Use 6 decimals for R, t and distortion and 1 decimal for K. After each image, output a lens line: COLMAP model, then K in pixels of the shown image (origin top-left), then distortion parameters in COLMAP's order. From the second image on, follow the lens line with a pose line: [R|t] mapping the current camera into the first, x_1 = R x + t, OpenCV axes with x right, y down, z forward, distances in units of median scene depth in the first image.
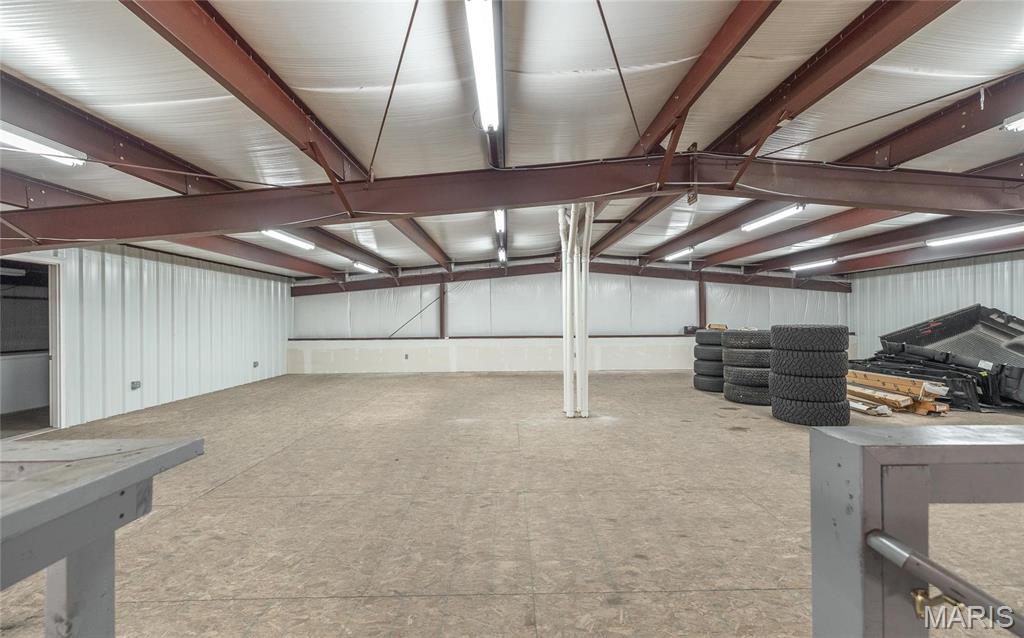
lens RADIAL K [[431.4, 0, 513.6], [0, 431.4, 321.0], [0, 0, 1]] dist [0.002335, 0.000390]
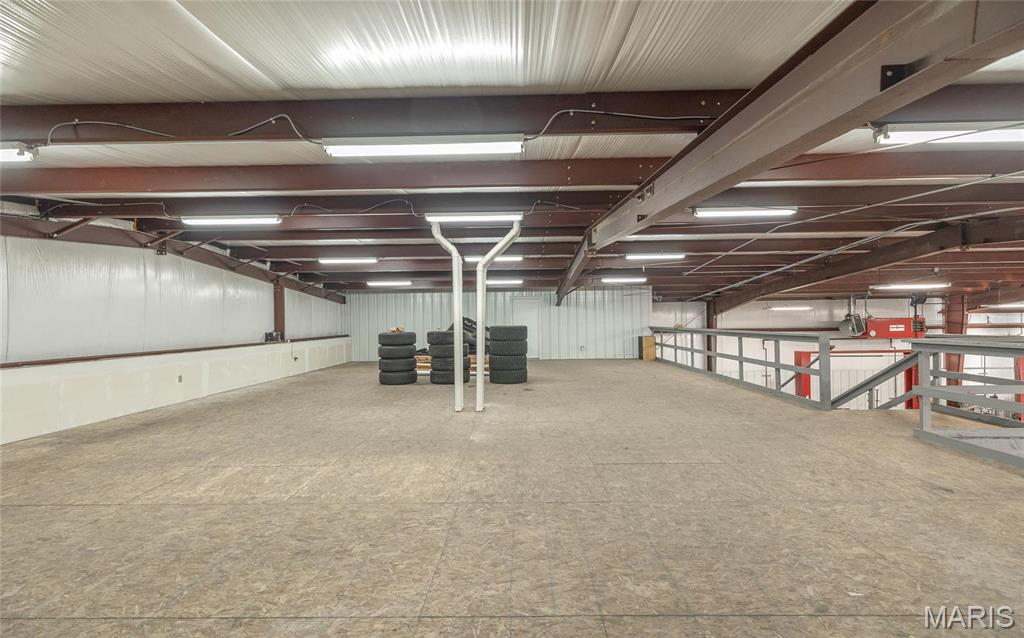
lens RADIAL K [[431.4, 0, 513.6], [0, 431.4, 321.0], [0, 0, 1]] dist [0.002335, 0.000390]
pose [[0.024323, 0.011463, 0.999638, -1.606938], [0.009900, 0.999882, -0.011706, 0.010677], [-0.999655, 0.010182, 0.024207, 1.466421]]
